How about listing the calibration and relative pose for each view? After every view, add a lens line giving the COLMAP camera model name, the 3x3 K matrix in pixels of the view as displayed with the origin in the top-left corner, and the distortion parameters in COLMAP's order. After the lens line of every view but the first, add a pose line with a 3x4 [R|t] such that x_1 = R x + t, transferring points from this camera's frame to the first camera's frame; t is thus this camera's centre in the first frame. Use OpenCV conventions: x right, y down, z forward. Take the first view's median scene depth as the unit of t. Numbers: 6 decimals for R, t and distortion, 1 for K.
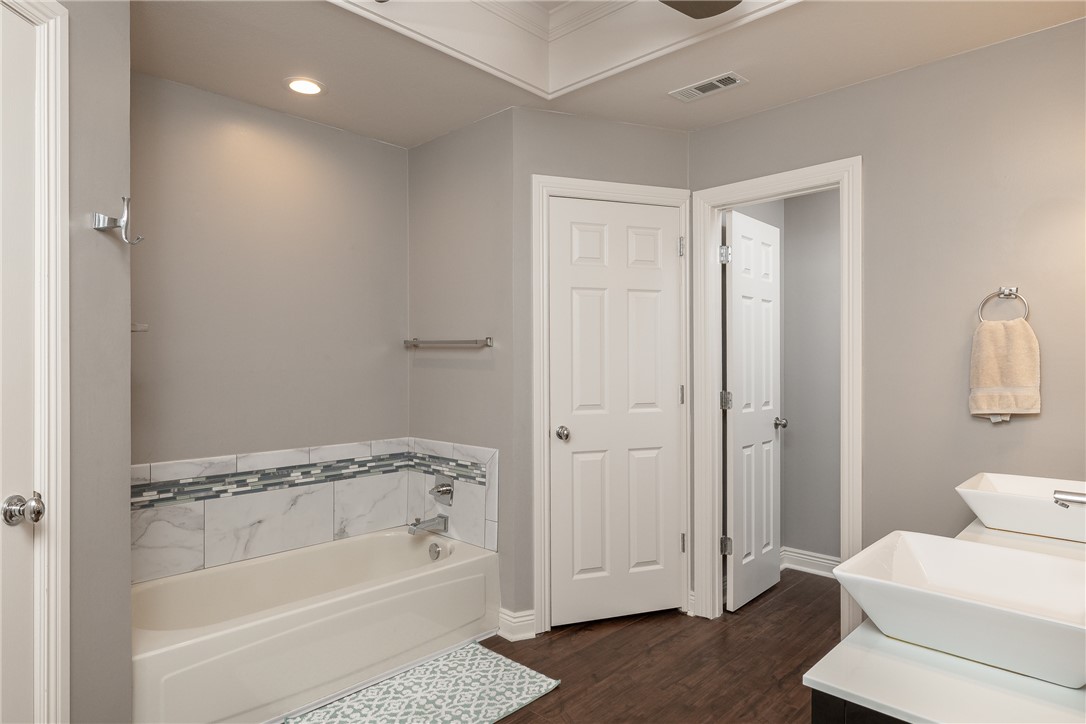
lens RADIAL K [[621.6, 0, 543.0], [0, 621.6, 362.0], [0, 0, 1]] dist [0.000469, 0.000143]
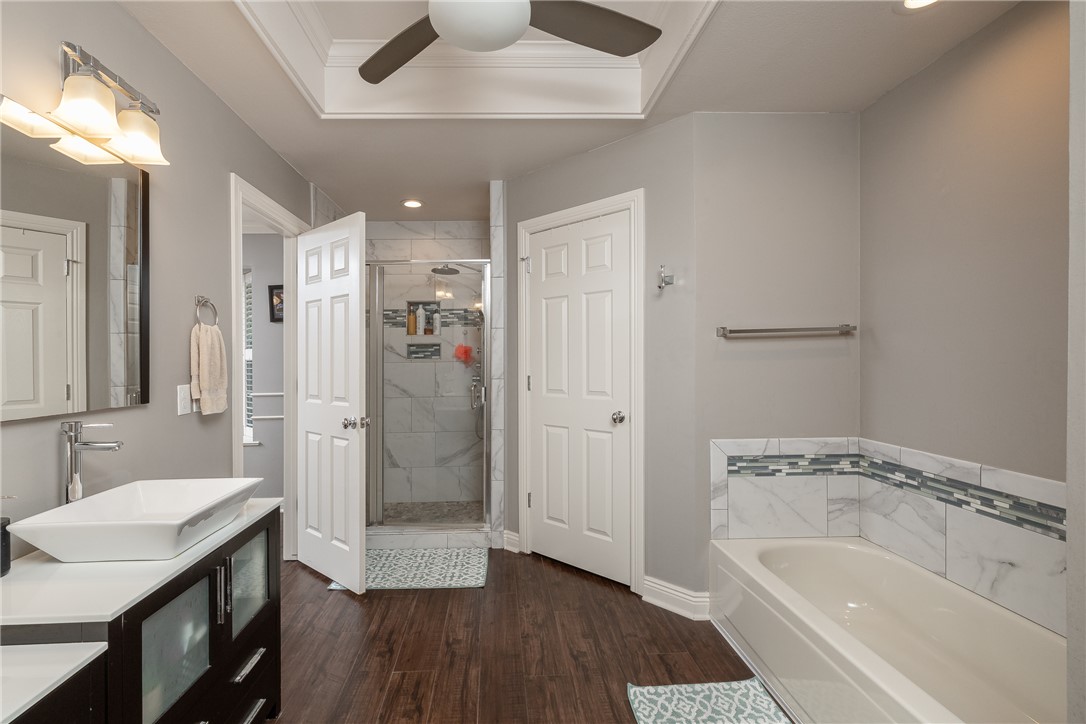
lens RADIAL K [[461.5, 0, 538.6], [0, 461.5, 362.7], [0, 0, 1]] dist [-0.000310, 0.000363]
pose [[-0.660309, -0.007634, -0.750955, 0.359024], [-0.017682, 0.999829, 0.005384, 0.023113], [0.750786, 0.016833, -0.660331, 0.992740]]
